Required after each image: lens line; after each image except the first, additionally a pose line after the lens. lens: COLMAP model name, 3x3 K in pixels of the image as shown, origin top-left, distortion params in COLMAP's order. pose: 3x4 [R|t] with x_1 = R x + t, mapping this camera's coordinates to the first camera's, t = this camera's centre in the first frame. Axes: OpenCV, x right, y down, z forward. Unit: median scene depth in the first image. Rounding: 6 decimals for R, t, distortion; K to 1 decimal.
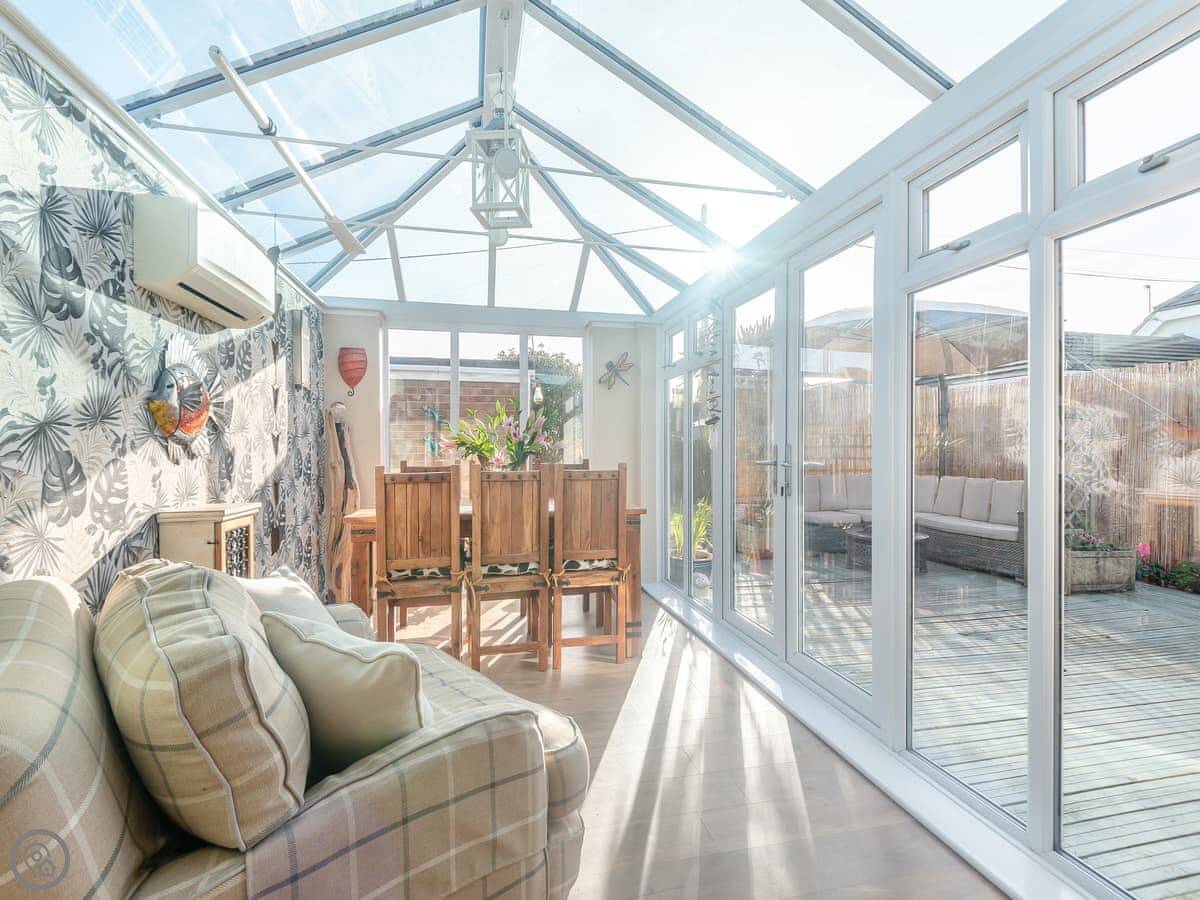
lens RADIAL K [[542.7, 0, 599.5], [0, 542.7, 446.8], [0, 0, 1]] dist [0.022335, -0.012692]
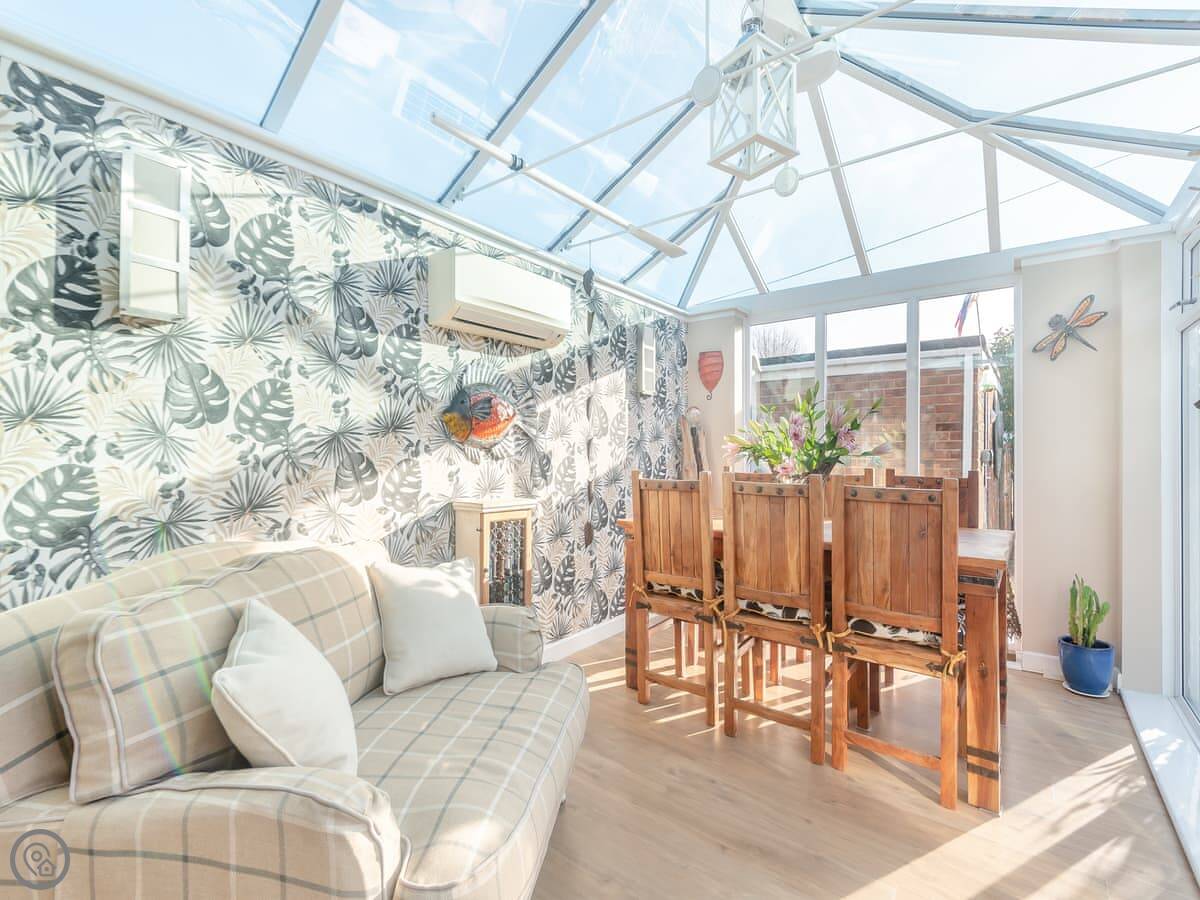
lens RADIAL K [[531.8, 0, 610.1], [0, 531.8, 452.4], [0, 0, 1]] dist [0.004302, -0.000322]
pose [[0.639077, 0.006331, -0.769117, 0.396723], [-0.004054, 0.999980, 0.004863, -0.001798], [0.769132, 0.000010, 0.639089, 0.514171]]
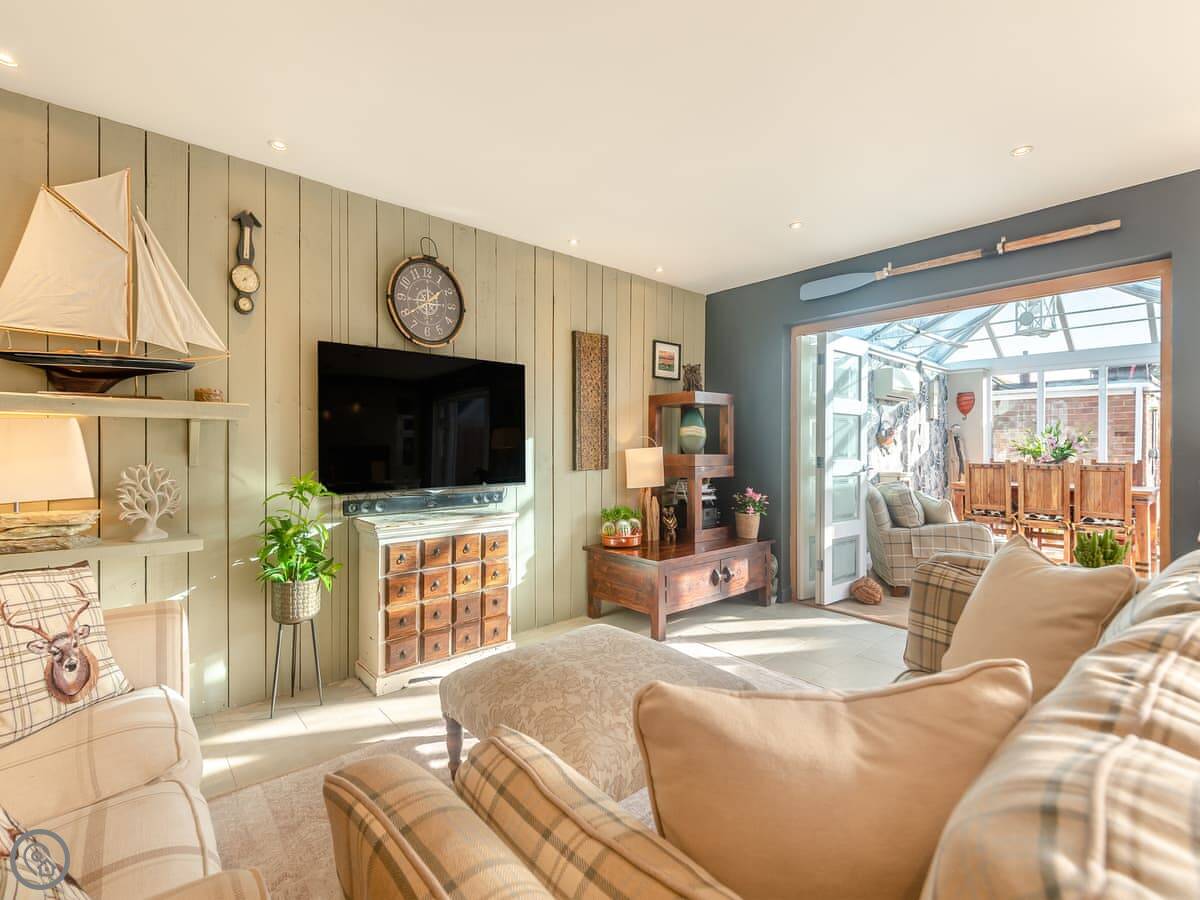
lens RADIAL K [[540.9, 0, 607.4], [0, 540.9, 446.8], [0, 0, 1]] dist [0.018295, -0.015045]
pose [[0.482879, 0.003386, -0.875681, 1.112332], [-0.002444, 0.999994, 0.002519, -0.024388], [0.875684, 0.000924, 0.482884, -1.803926]]
